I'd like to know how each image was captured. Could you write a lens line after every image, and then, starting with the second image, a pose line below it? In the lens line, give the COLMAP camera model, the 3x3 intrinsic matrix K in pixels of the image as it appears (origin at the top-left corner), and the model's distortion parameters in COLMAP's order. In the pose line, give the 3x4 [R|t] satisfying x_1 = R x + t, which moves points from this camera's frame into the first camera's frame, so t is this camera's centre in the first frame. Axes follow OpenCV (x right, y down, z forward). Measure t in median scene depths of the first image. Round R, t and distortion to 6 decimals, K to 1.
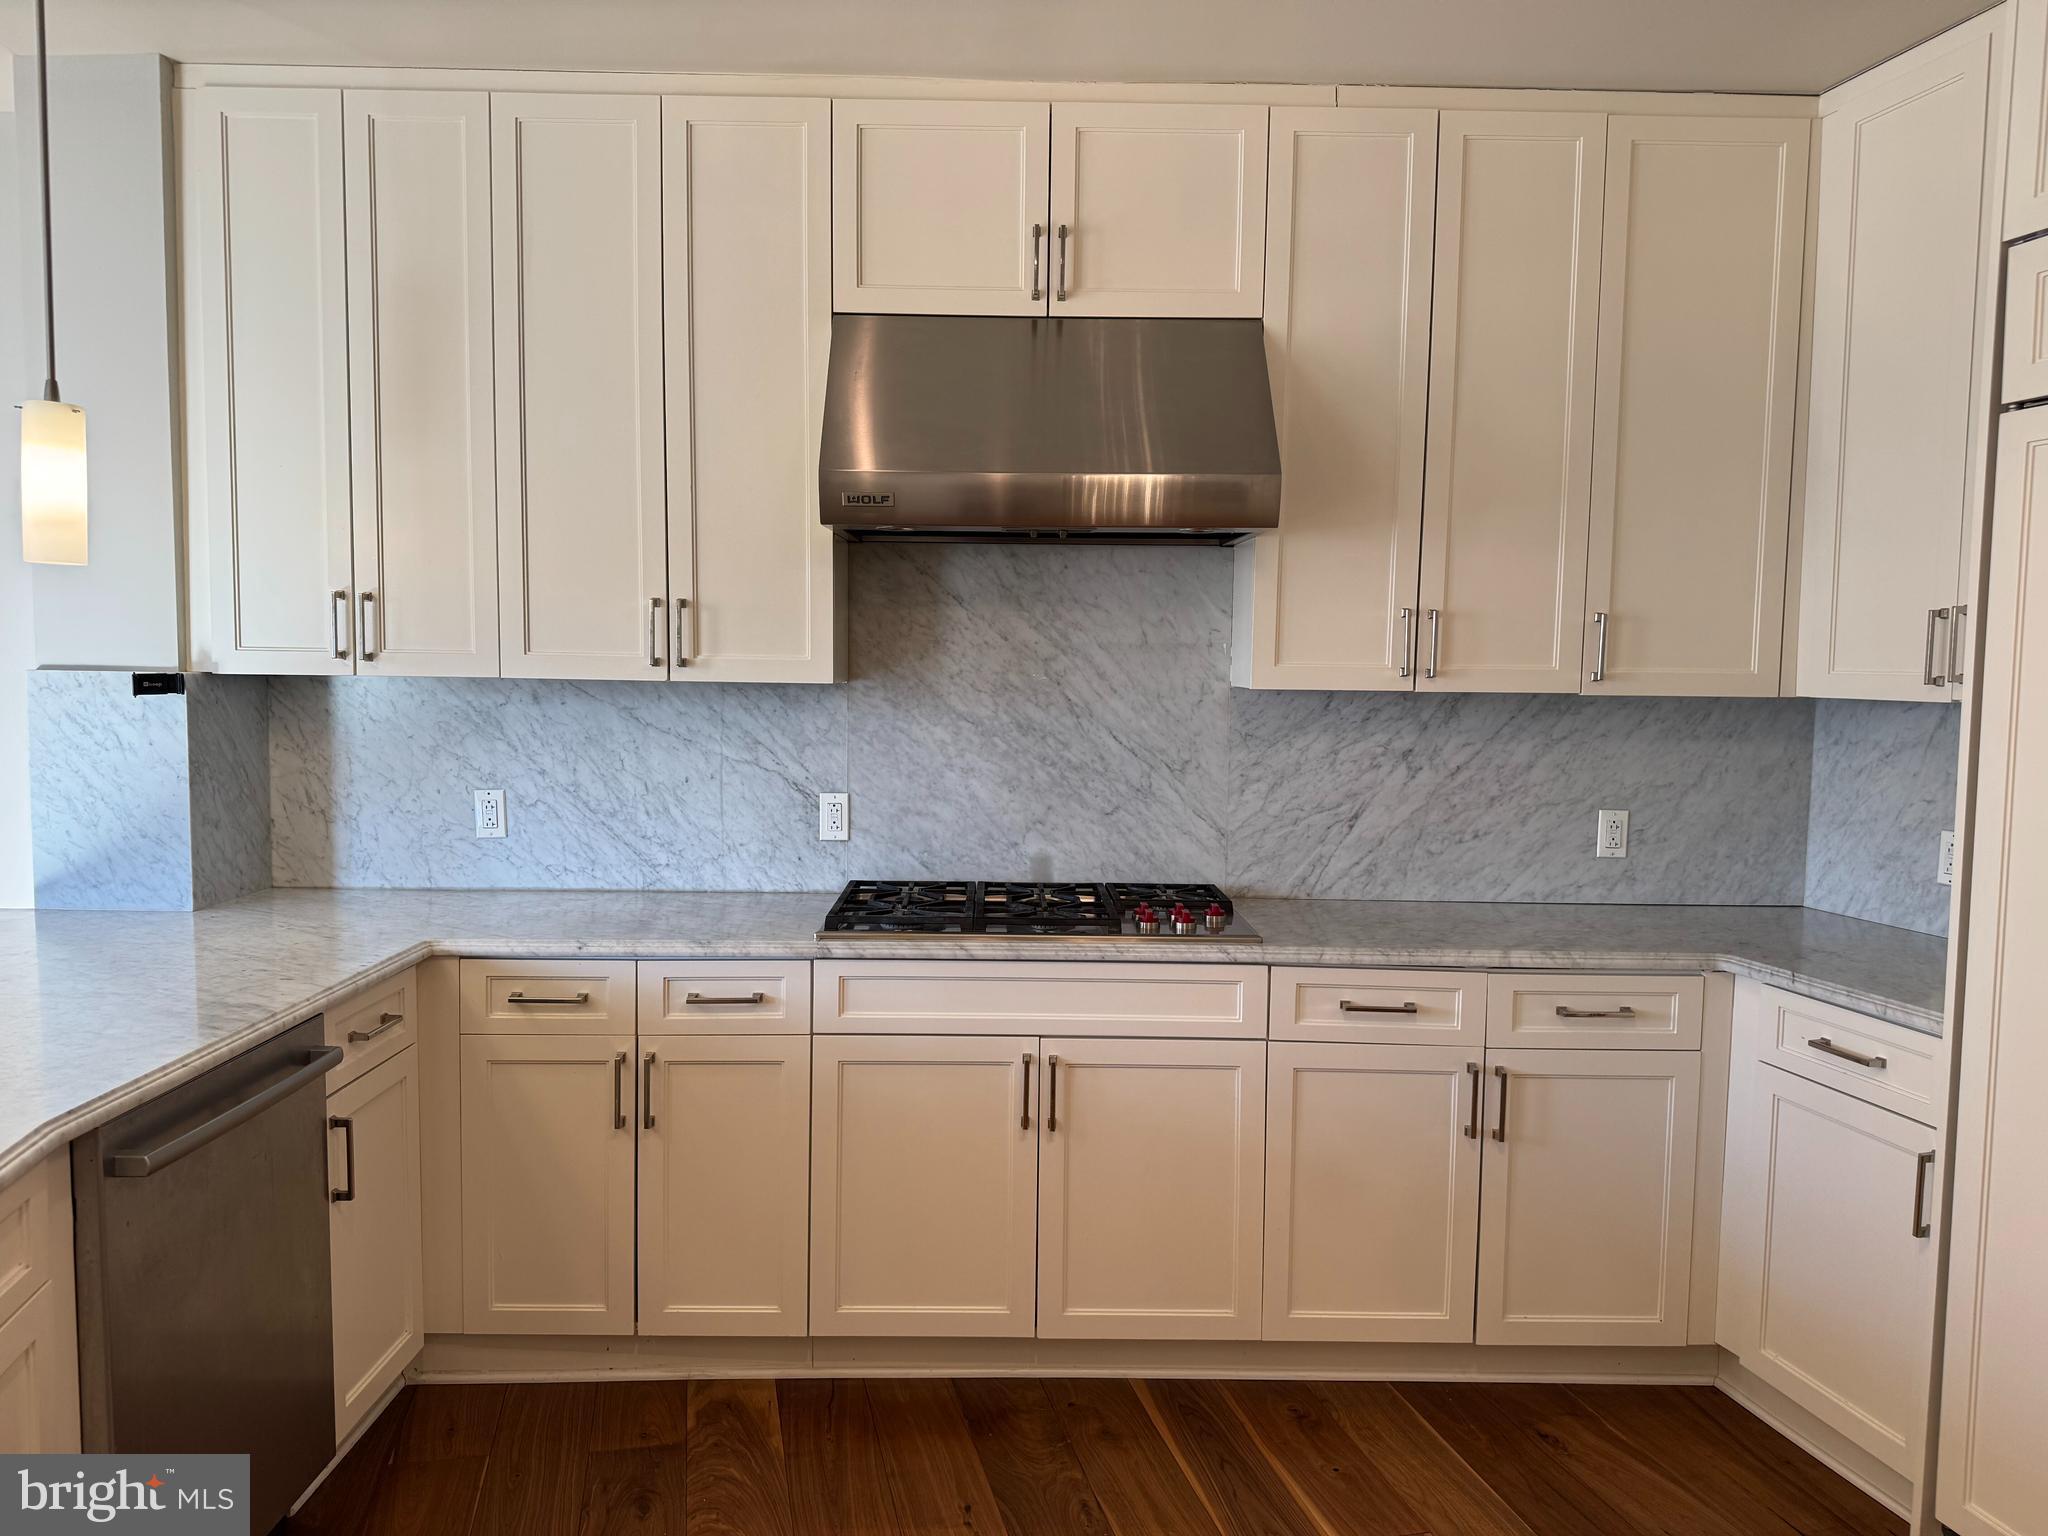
lens RADIAL K [[1423.4, 0, 1024.0], [0, 1423.4, 779.5], [0, 0, 1]] dist [0.121400, -0.203833]
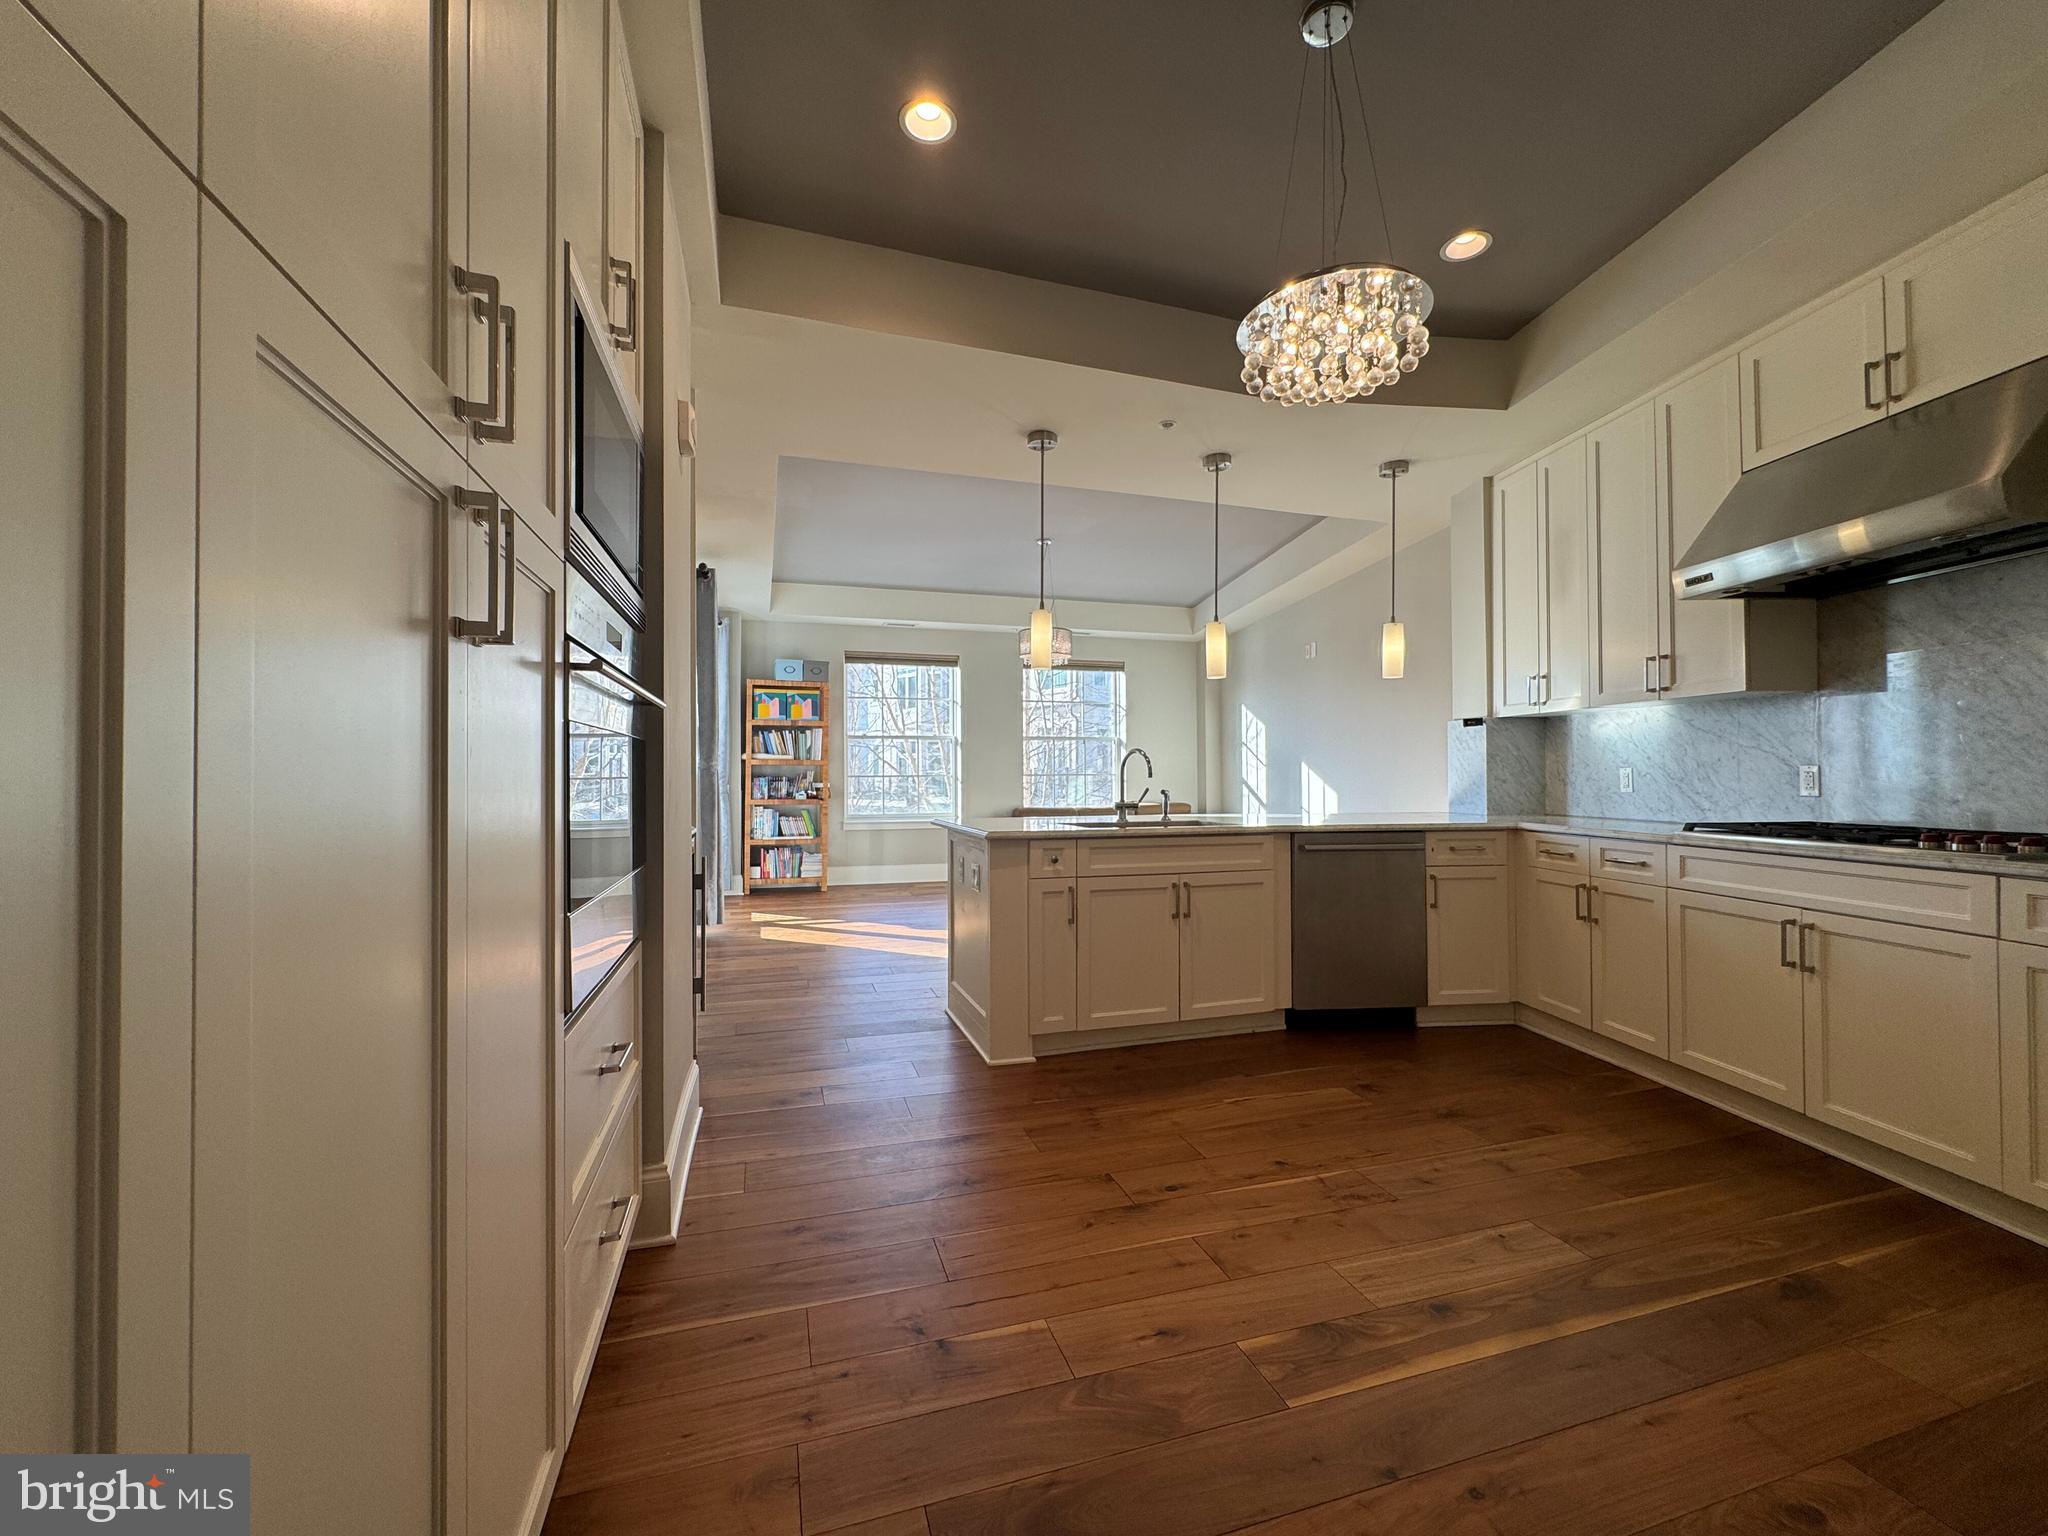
lens RADIAL K [[815.4, 0, 1020.3], [0, 815.4, 767.6], [0, 0, 1]] dist [-0.004789, 0.001092]
pose [[0.077930, -0.024408, -0.996660, 0.732715], [-0.073881, 0.996810, -0.030188, 0.111047], [0.994218, 0.075987, 0.075878, 0.108925]]
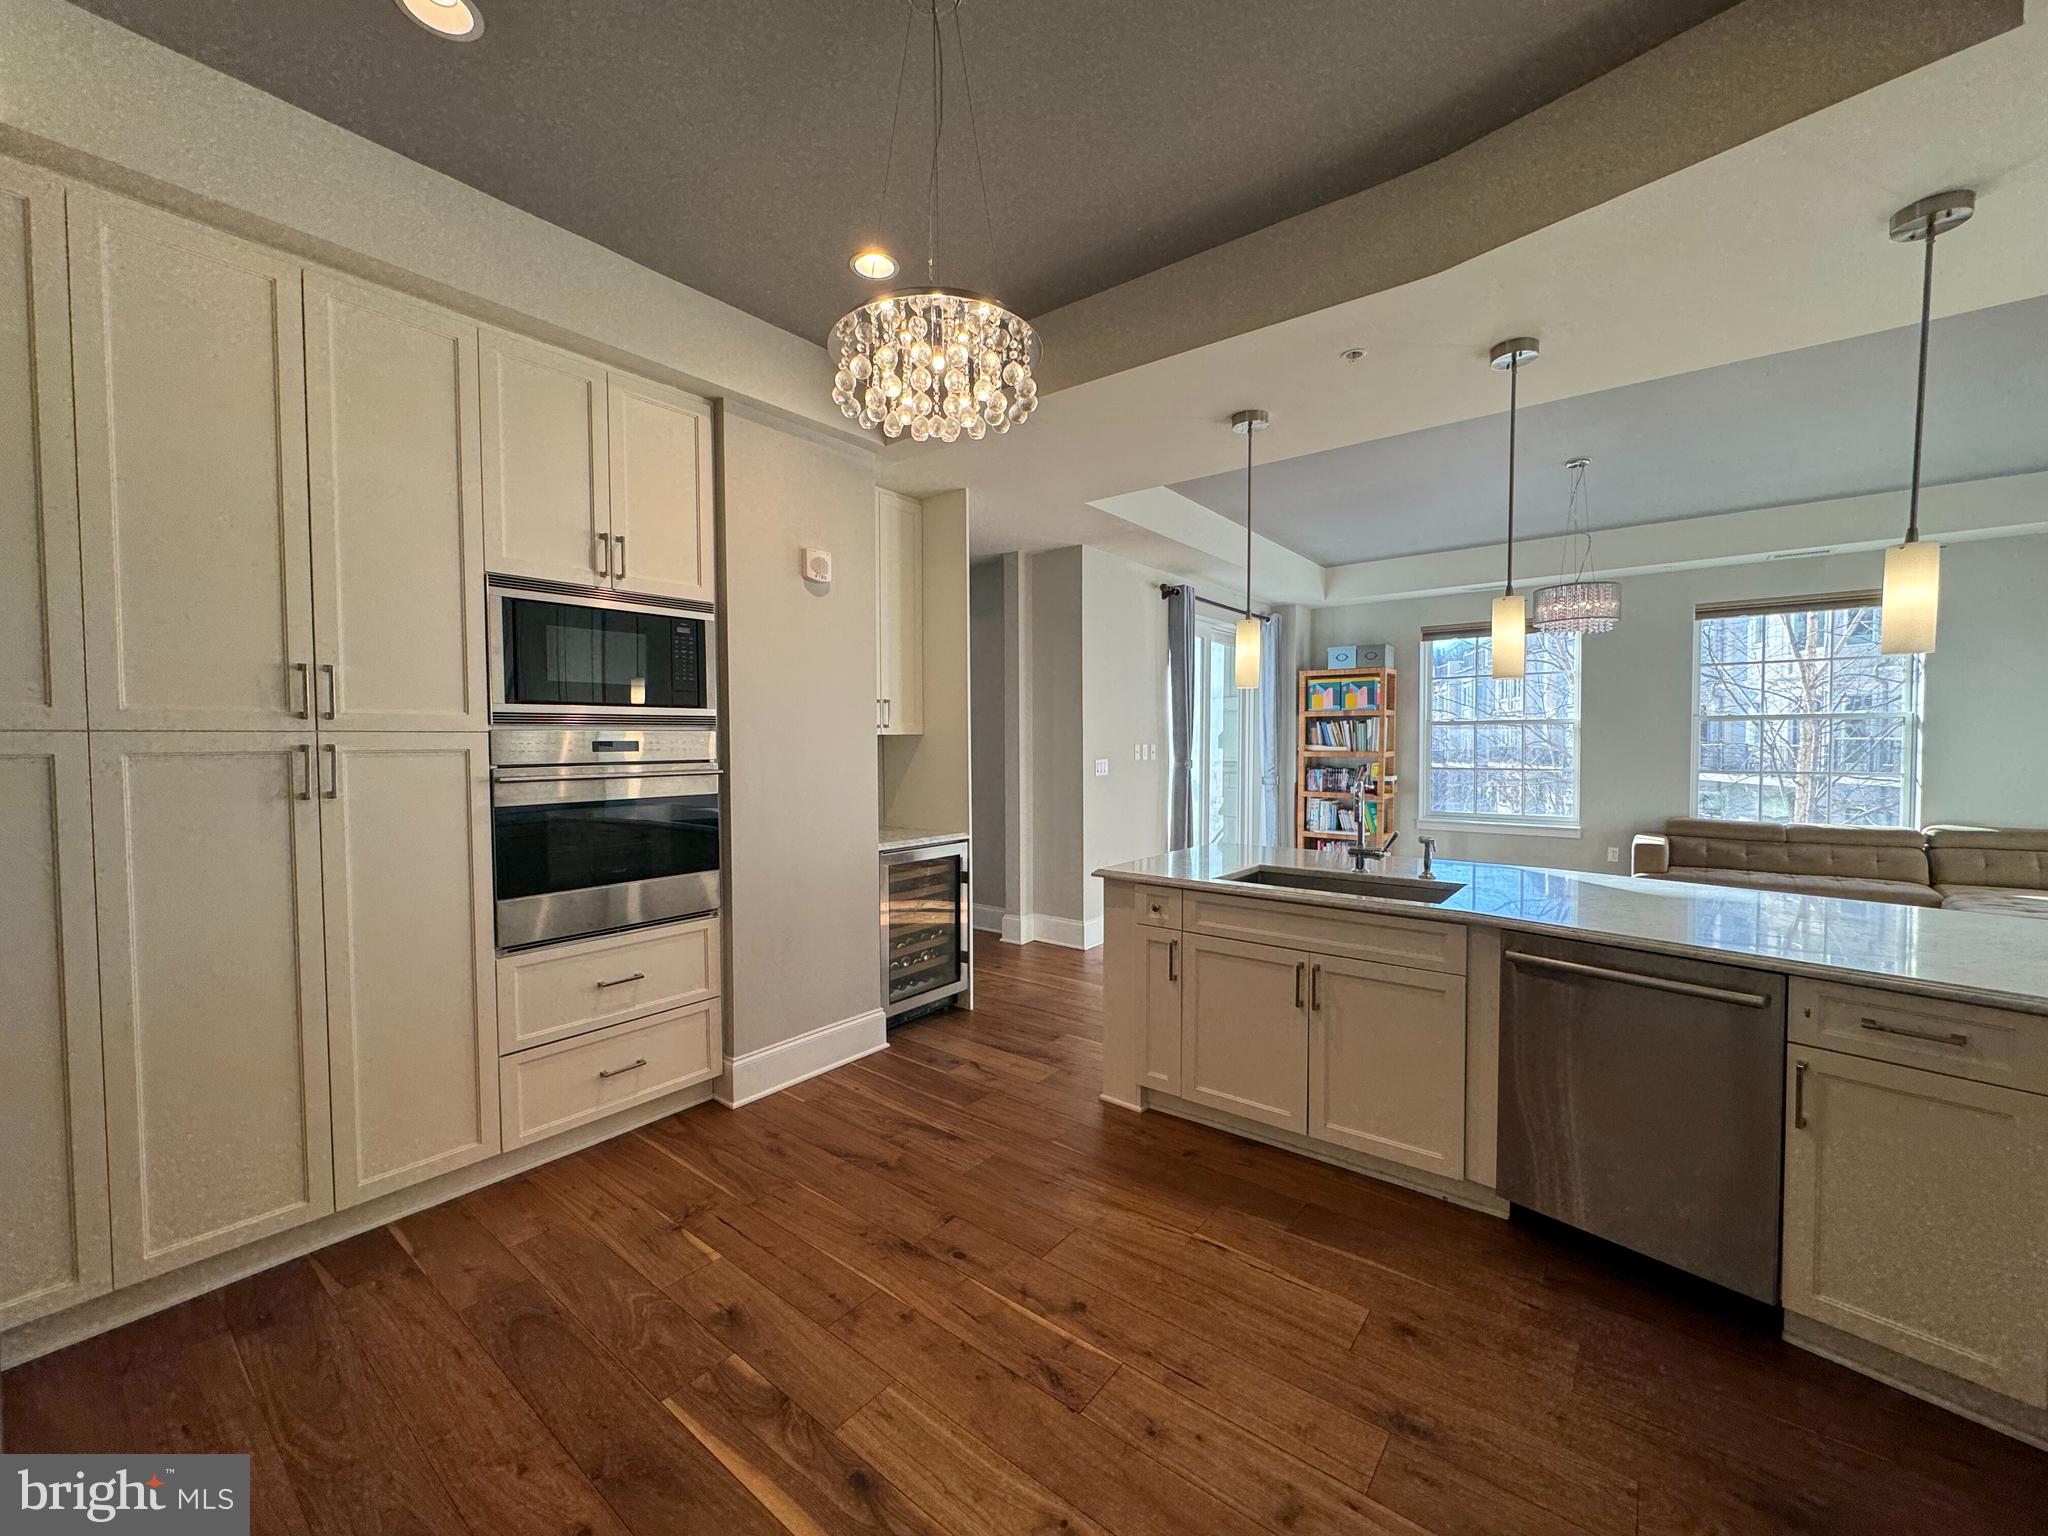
lens RADIAL K [[815.4, 0, 1020.3], [0, 815.4, 767.6], [0, 0, 1]] dist [-0.004789, 0.001092]
pose [[-0.779872, 0.011852, -0.625827, 0.425650], [-0.054218, 0.994784, 0.086403, -0.046179], [0.623587, 0.101314, -0.775161, 0.870218]]
